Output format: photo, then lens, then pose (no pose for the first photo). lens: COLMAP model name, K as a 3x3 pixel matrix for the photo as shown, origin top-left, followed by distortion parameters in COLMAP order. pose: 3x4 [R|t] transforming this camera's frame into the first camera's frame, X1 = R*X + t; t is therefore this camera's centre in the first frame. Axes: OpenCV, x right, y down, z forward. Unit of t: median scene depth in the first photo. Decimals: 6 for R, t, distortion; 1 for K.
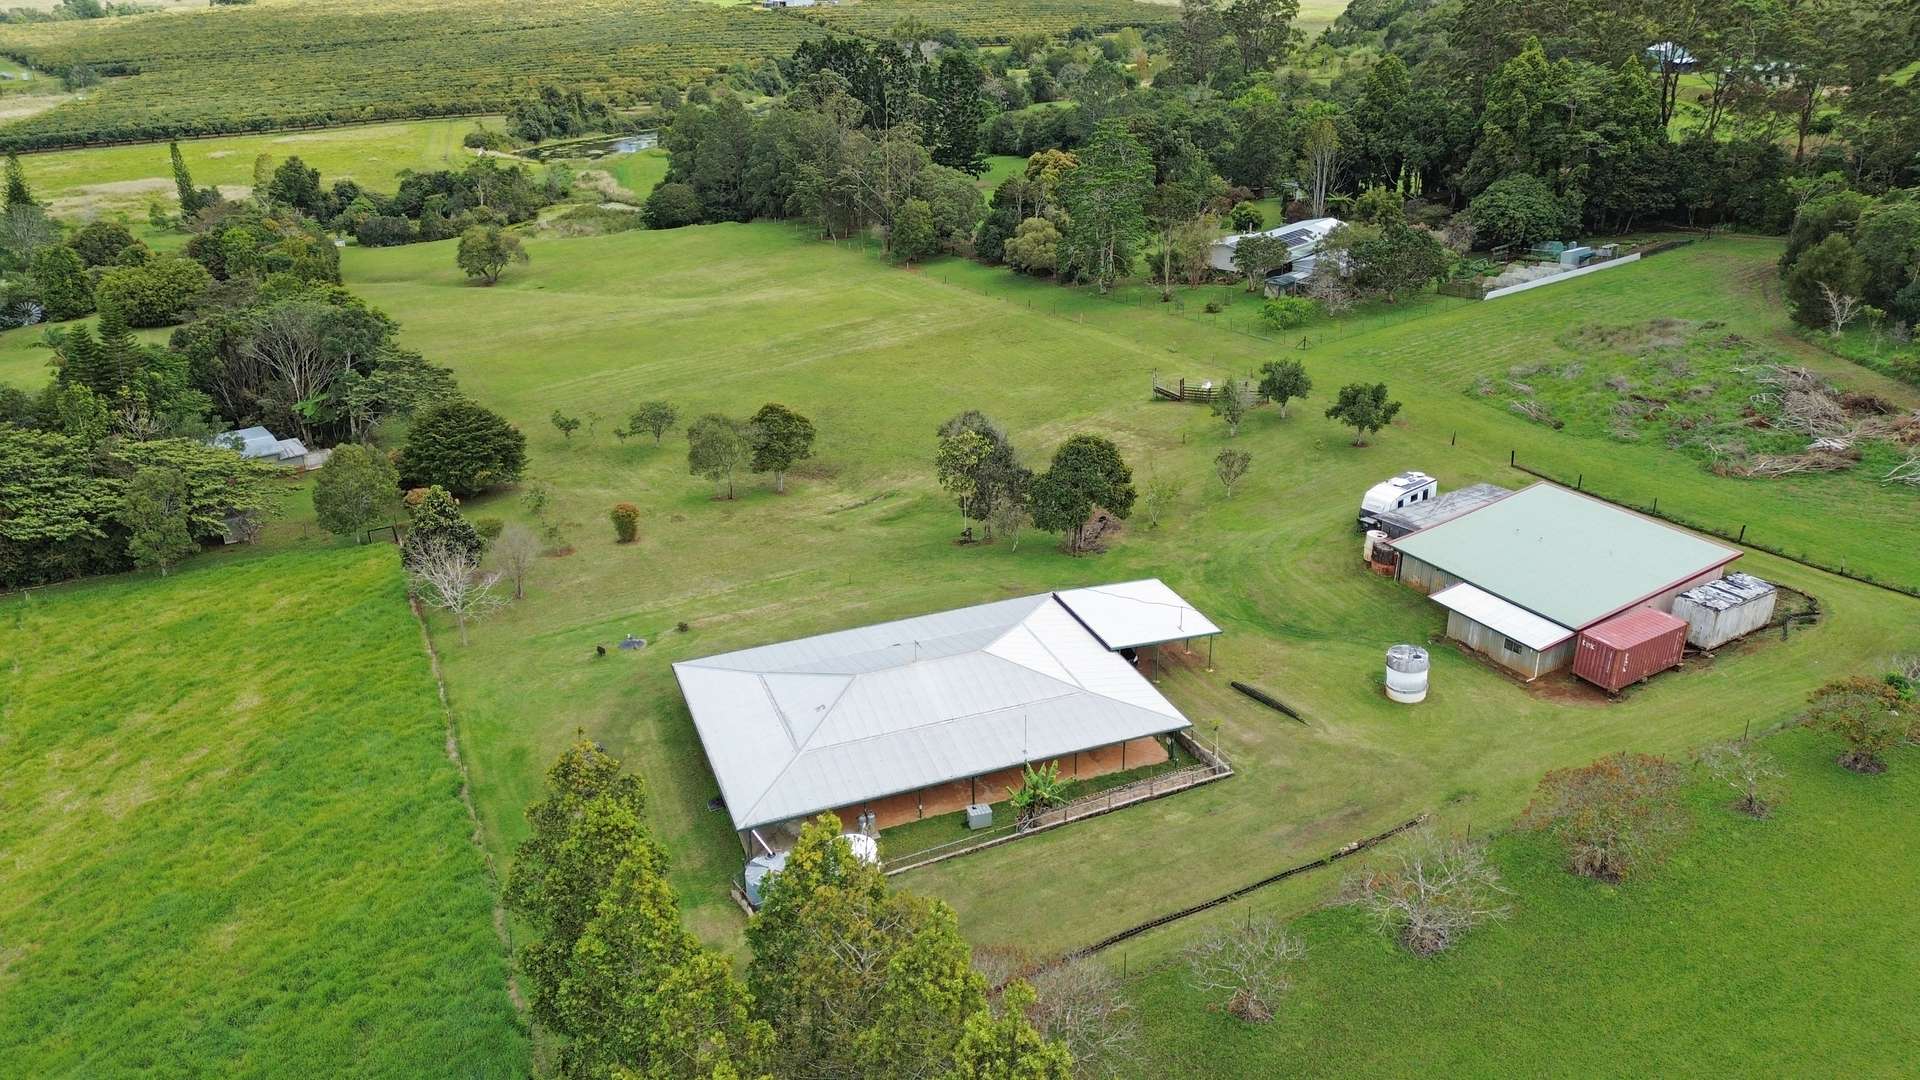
lens RADIAL K [[1360.0, 0, 955.7], [0, 1360.0, 527.7], [0, 0, 1]] dist [0.094454, -0.112406]
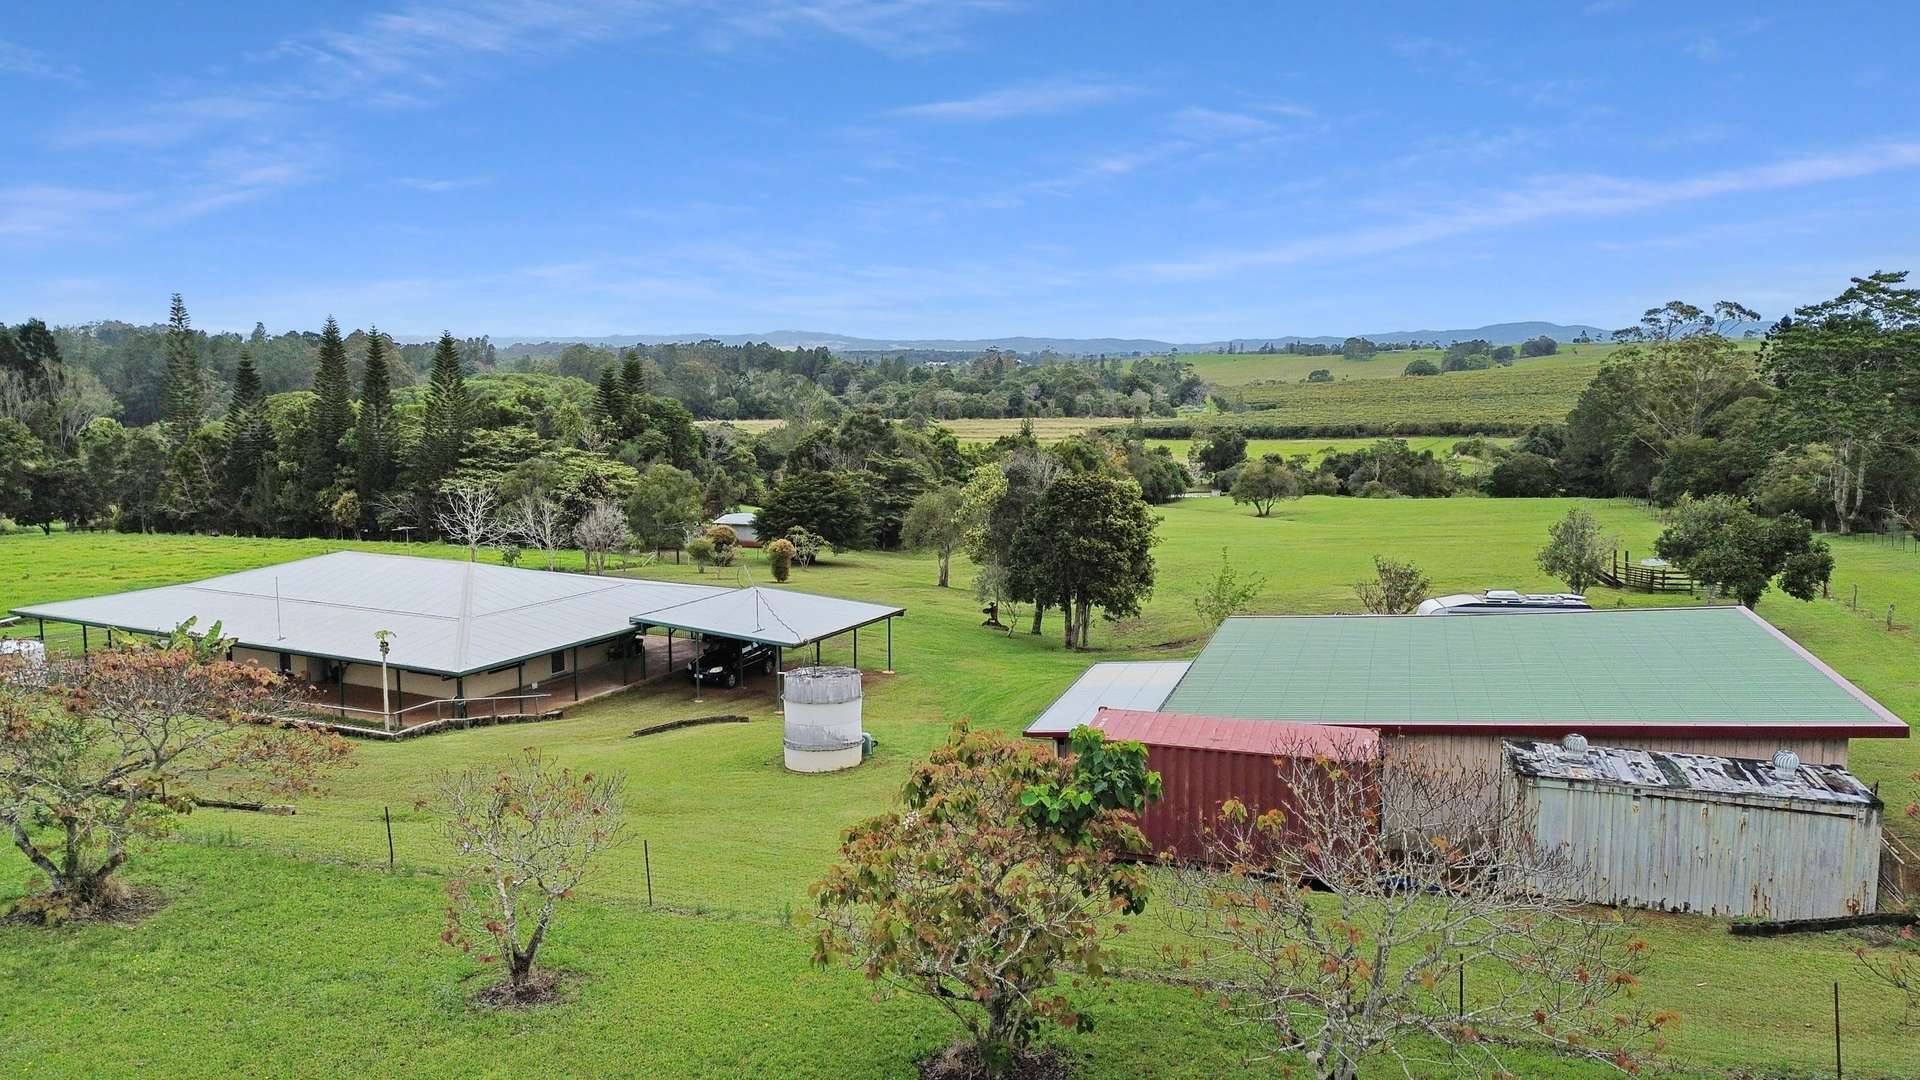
lens RADIAL K [[1360.0, 0, 955.7], [0, 1360.0, 527.7], [0, 0, 1]] dist [0.094454, -0.112406]
pose [[0.660091, 0.099757, -0.744532, 0.562382], [-0.303122, 0.942238, -0.142496, 0.075493], [0.687311, 0.319744, 0.652201, 0.537497]]
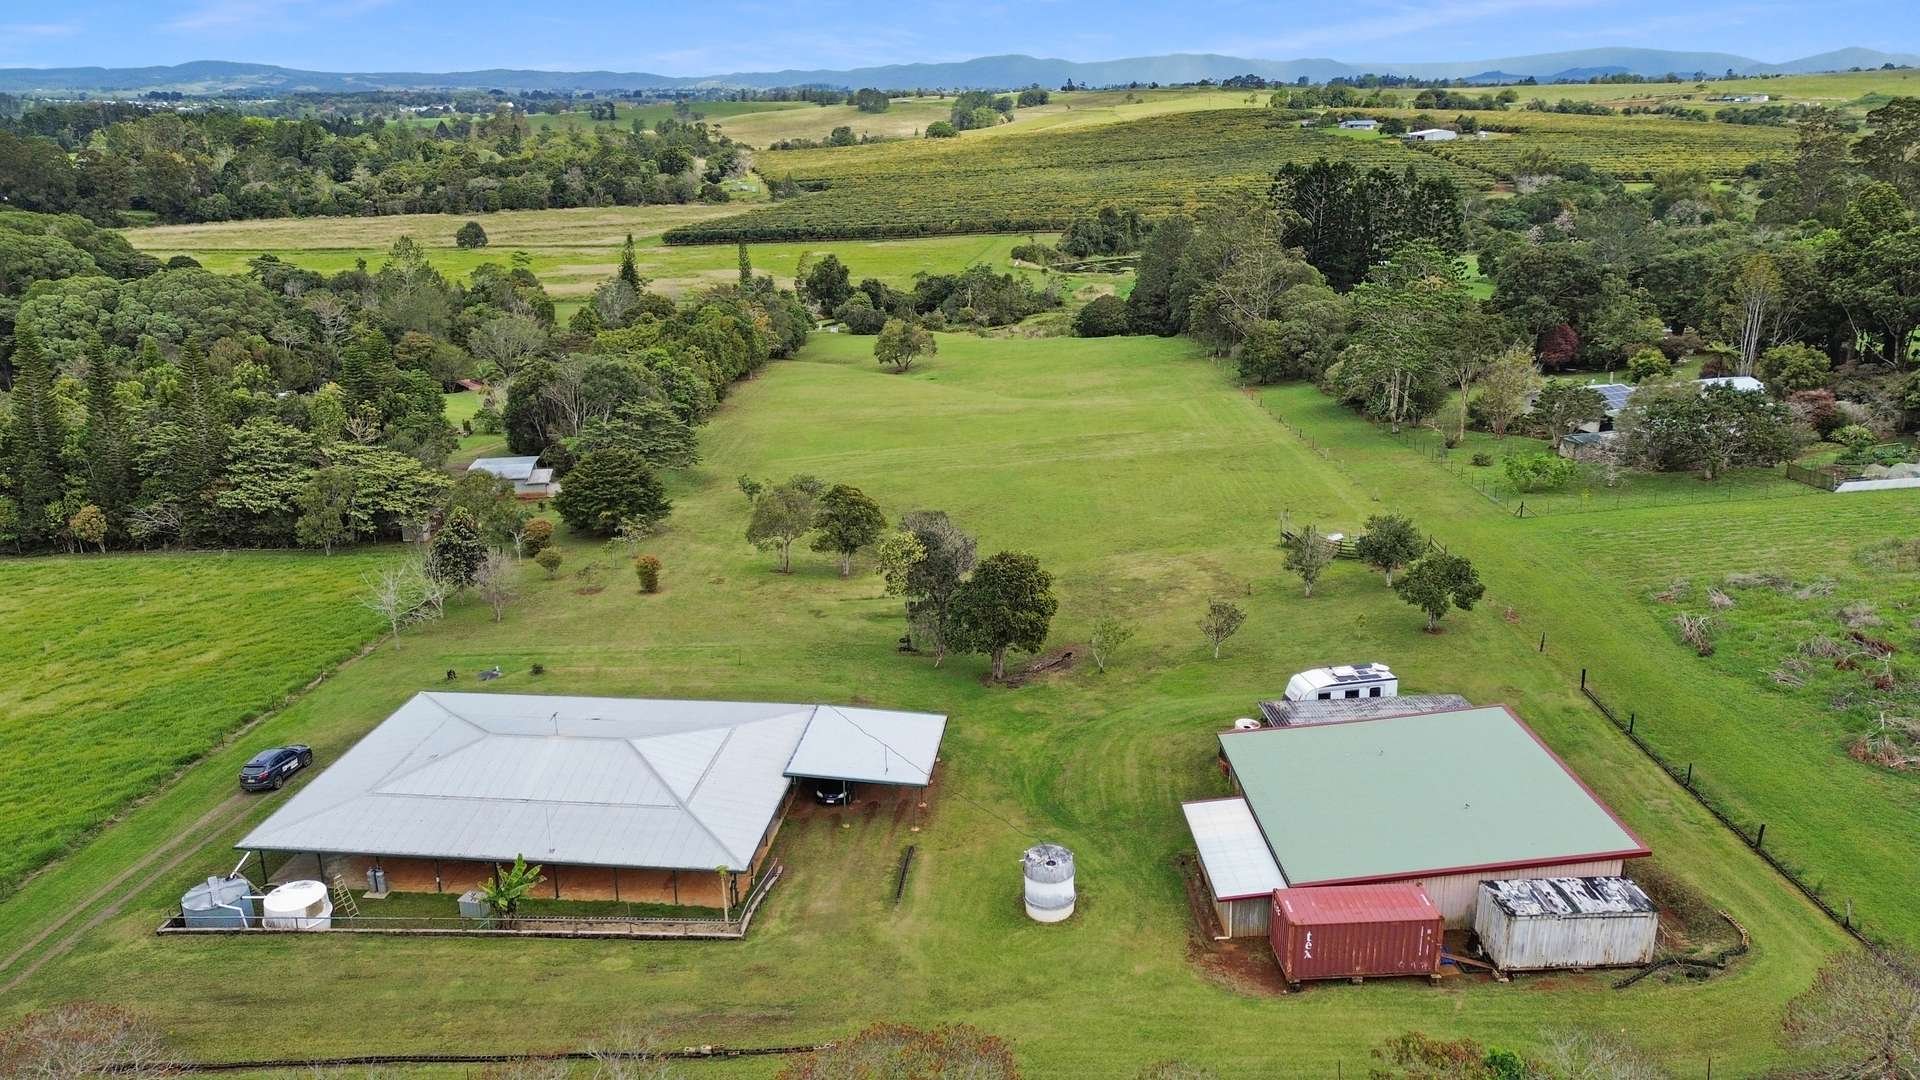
lens RADIAL K [[1360.0, 0, 955.7], [0, 1360.0, 527.7], [0, 0, 1]] dist [0.094454, -0.112406]
pose [[0.880659, 0.143585, -0.451468, 0.471535], [-0.184147, 0.981776, -0.046963, -0.036421], [0.436497, 0.124495, 0.891051, 0.197473]]
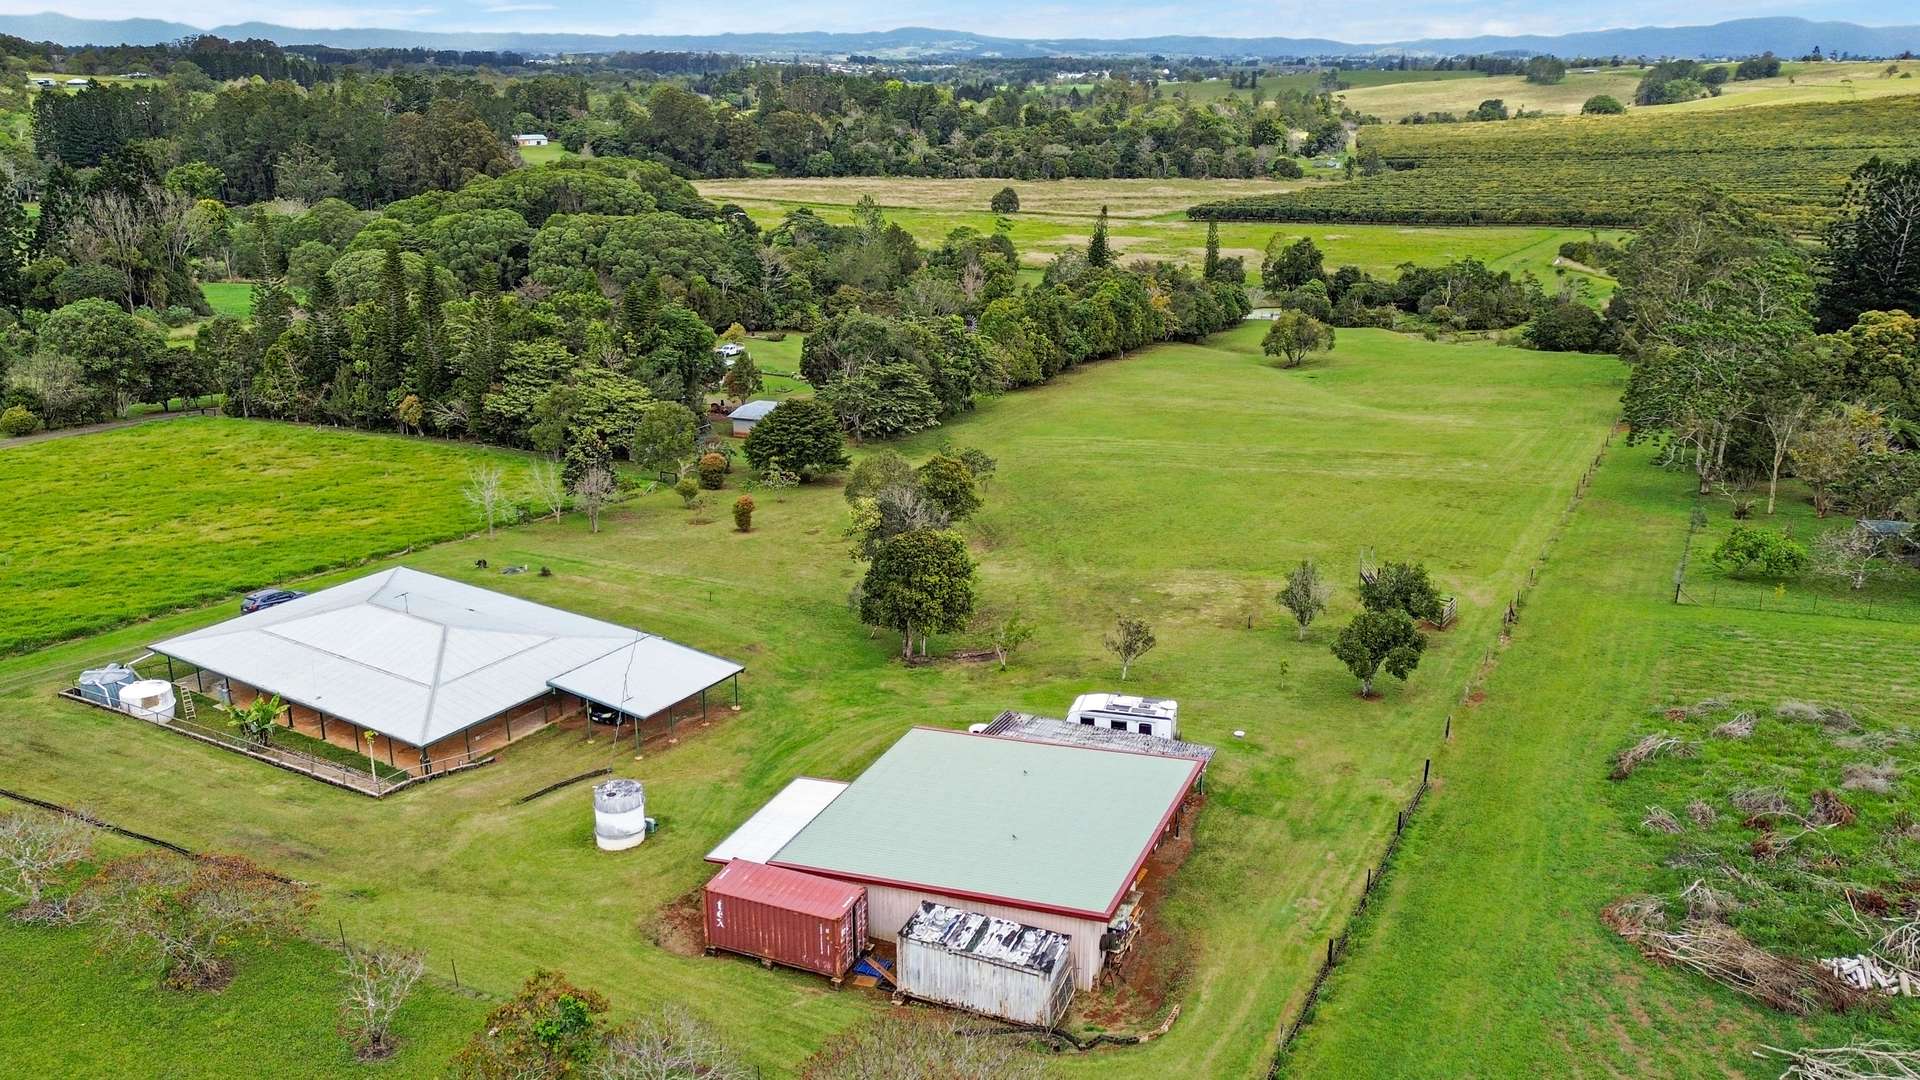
lens RADIAL K [[1445.6, 0, 960.0], [0, 1445.6, 540.0], [0, 0, 1]] dist [0.082799, -0.075278]
pose [[0.586286, 0.265890, -0.765227, 0.837731], [-0.329807, 0.941118, 0.074321, -0.141986], [0.739930, 0.208804, 0.639456, 0.433656]]
